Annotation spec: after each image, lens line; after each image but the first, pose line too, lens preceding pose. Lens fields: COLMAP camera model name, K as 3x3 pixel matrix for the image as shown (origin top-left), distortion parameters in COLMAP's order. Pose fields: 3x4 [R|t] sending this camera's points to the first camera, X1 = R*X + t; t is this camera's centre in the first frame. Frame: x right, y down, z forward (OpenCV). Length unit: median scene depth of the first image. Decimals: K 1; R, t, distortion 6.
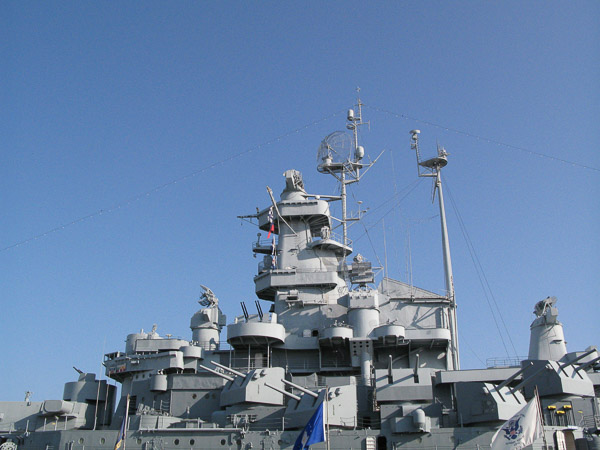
lens RADIAL K [[628.8, 0, 300.0], [0, 628.8, 225.0], [0, 0, 1]] dist [-0.224598, 0.329570]
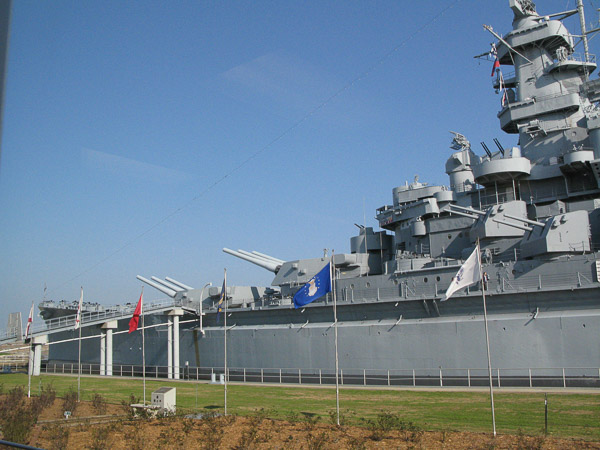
lens RADIAL K [[628.8, 0, 300.0], [0, 628.8, 225.0], [0, 0, 1]] dist [-0.224598, 0.329570]
pose [[0.842910, -0.116266, -0.525343, 0.170913], [0.248643, 0.950039, 0.188689, -0.014099], [0.477158, -0.289671, 0.829706, -0.031582]]
